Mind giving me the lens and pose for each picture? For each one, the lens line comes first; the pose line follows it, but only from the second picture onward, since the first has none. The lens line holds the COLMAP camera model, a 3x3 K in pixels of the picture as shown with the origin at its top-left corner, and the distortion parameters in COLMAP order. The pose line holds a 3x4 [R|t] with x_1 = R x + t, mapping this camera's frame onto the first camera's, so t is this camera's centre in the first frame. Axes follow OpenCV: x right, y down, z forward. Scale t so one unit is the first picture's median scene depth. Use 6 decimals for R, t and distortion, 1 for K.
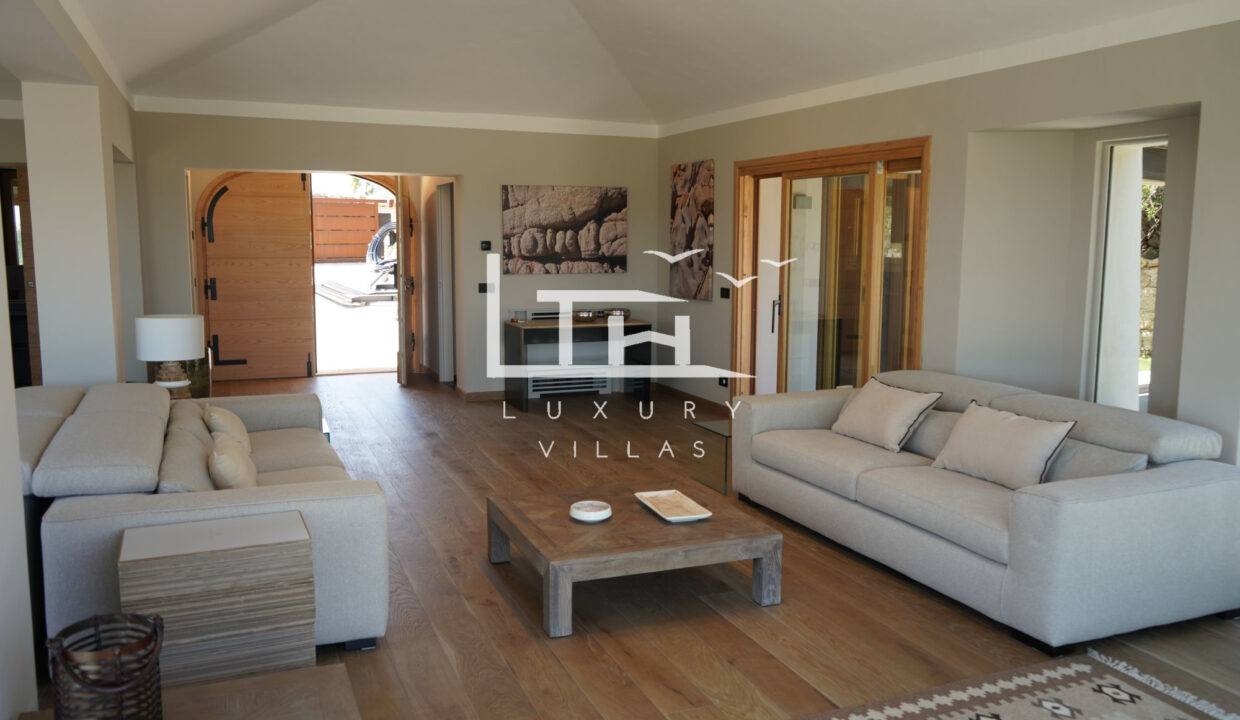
lens RADIAL K [[968.9, 0, 611.3], [0, 968.9, 356.4], [0, 0, 1]] dist [-0.013250, 0.006854]
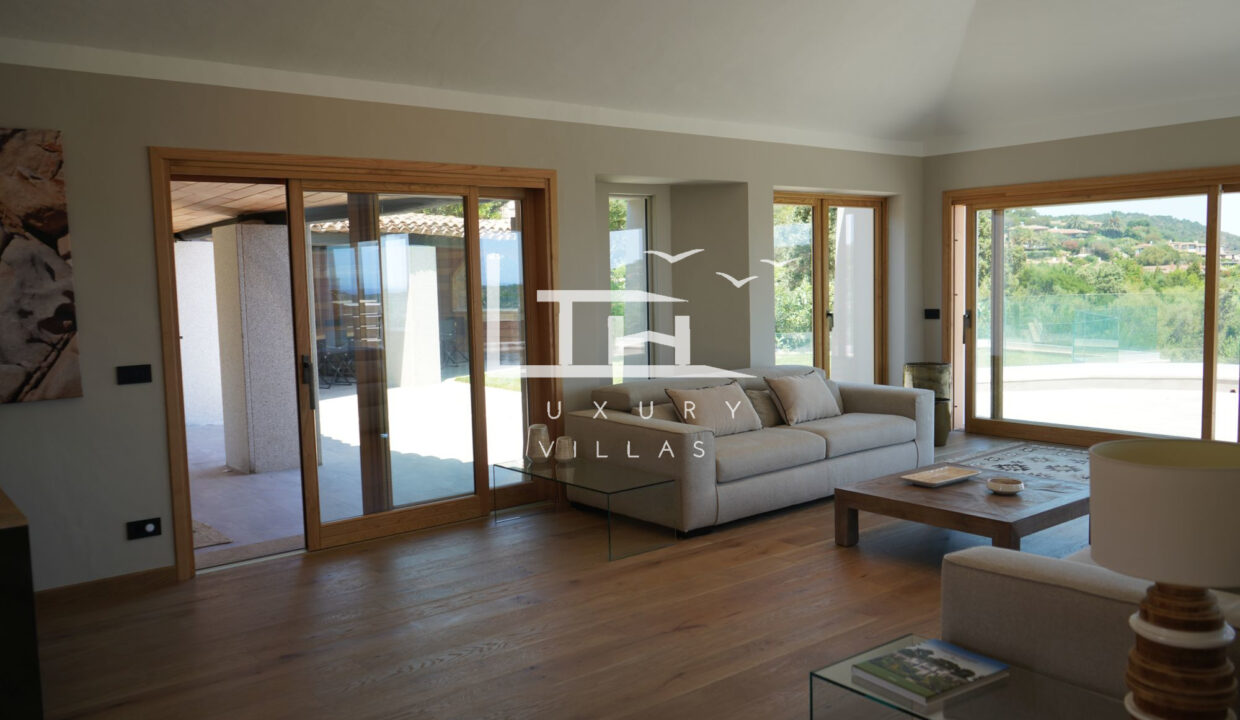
lens RADIAL K [[968.9, 0, 611.3], [0, 968.9, 356.4], [0, 0, 1]] dist [-0.013250, 0.006854]
pose [[-0.262979, -0.072680, 0.962060, -0.640737], [0.152099, 0.981566, 0.115730, -0.125676], [-0.952737, 0.176763, -0.247077, 1.109359]]
